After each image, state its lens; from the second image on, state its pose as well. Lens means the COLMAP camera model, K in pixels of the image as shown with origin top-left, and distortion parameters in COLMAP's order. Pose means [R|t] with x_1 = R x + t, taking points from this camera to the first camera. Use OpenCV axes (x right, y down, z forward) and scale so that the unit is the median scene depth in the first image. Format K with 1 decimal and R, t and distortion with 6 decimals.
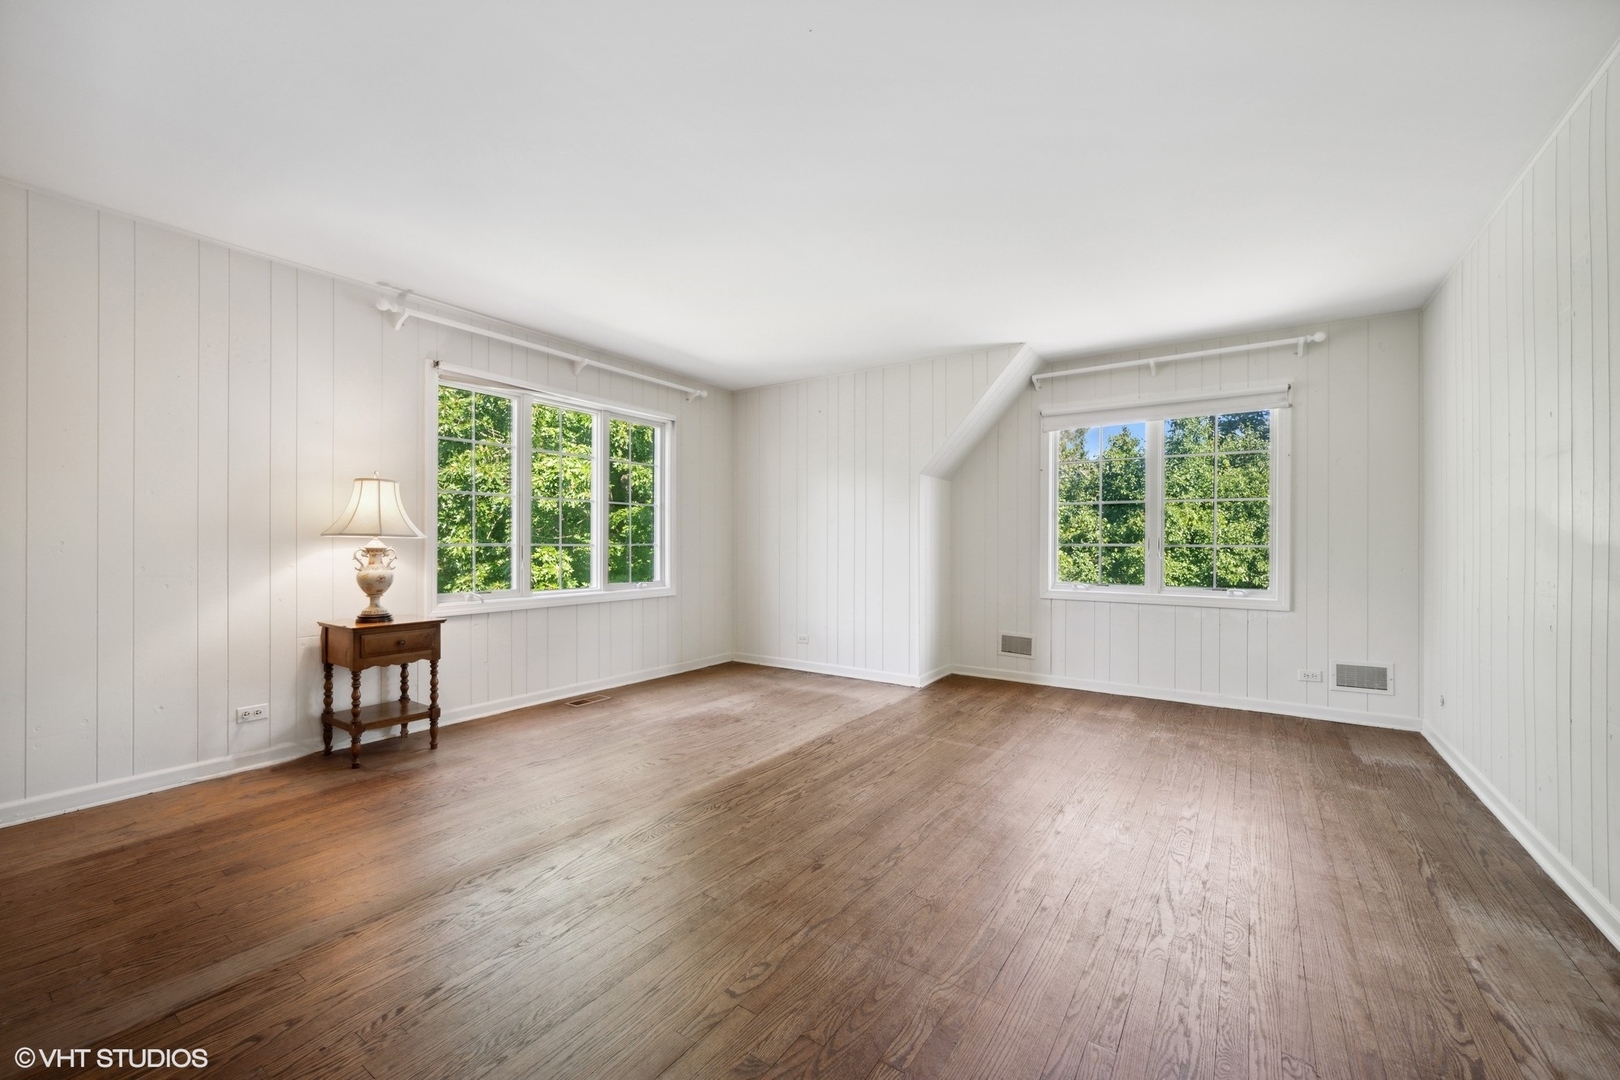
lens RADIAL K [[642.2, 0, 798.9], [0, 642.2, 543.0], [0, 0, 1]] dist [-0.000139, 0.000162]
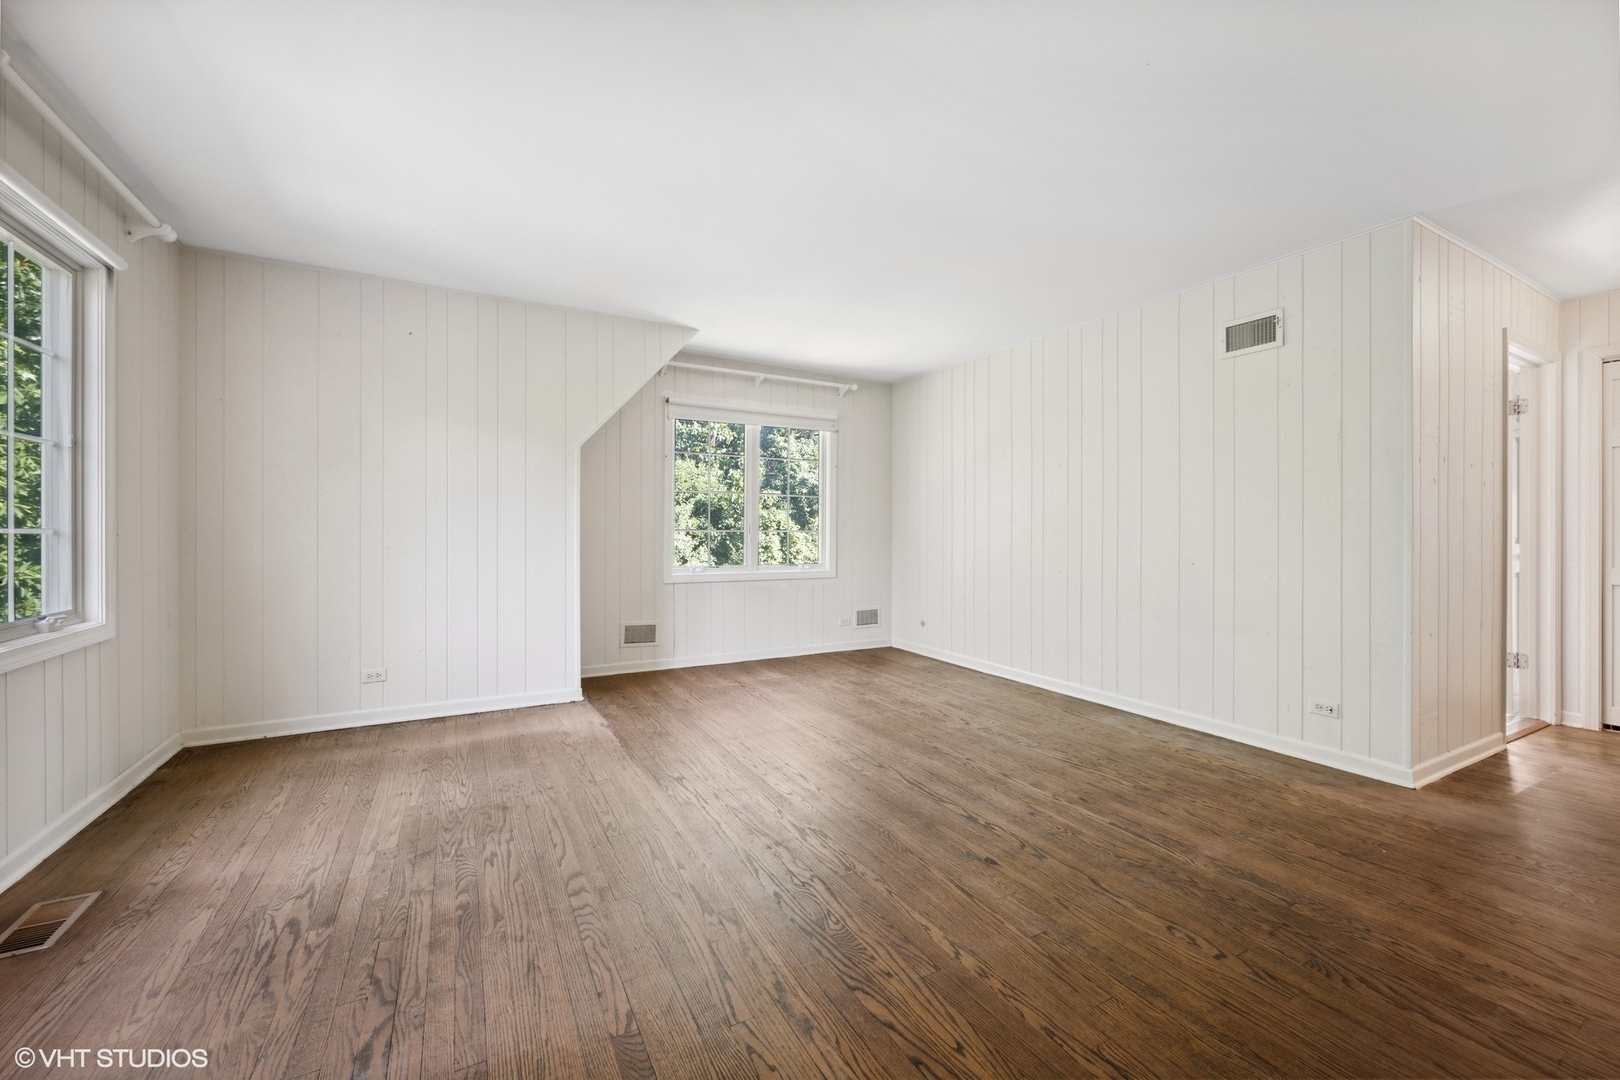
lens RADIAL K [[642.2, 0, 801.8], [0, 642.2, 532.4], [0, 0, 1]] dist [-0.000139, 0.000162]
pose [[0.447687, -0.008112, 0.894154, -0.506762], [-0.003977, 0.999931, 0.011063, -0.007429], [-0.894182, -0.008509, 0.447624, 0.422570]]
